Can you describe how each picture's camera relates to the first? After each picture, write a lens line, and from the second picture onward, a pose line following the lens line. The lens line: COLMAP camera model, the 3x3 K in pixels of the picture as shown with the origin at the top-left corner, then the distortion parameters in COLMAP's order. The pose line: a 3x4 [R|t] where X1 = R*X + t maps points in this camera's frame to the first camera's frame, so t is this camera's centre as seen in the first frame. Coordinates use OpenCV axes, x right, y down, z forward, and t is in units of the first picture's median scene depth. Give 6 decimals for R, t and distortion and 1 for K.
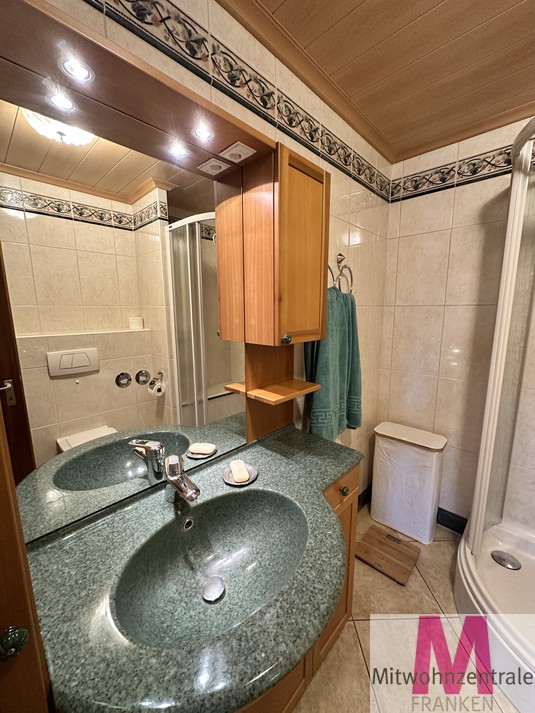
lens RADIAL K [[285.3, 0, 268.6], [0, 285.3, 356.2], [0, 0, 1]] dist [-0.001478, -0.000600]
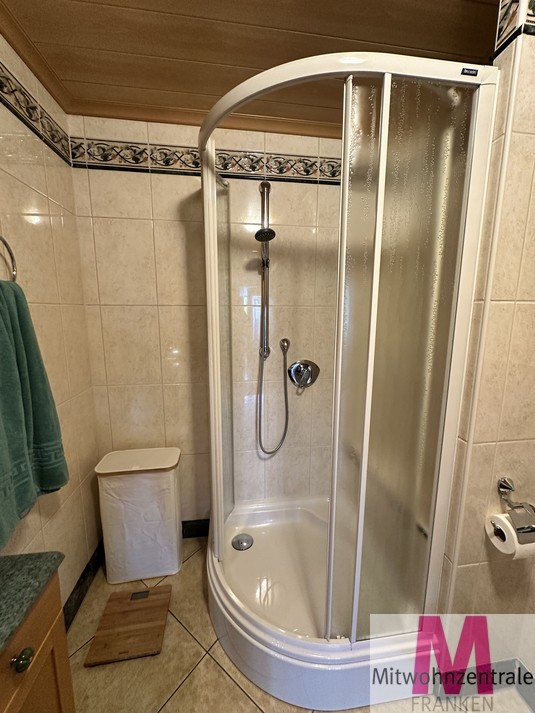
lens RADIAL K [[285.3, 0, 267.9], [0, 285.3, 356.1], [0, 0, 1]] dist [-0.001478, -0.000600]
pose [[0.622407, -0.114452, 0.774281, 0.120746], [0.120300, 0.991485, 0.049856, -0.022785], [-0.773394, 0.062115, 0.630875, 0.177522]]
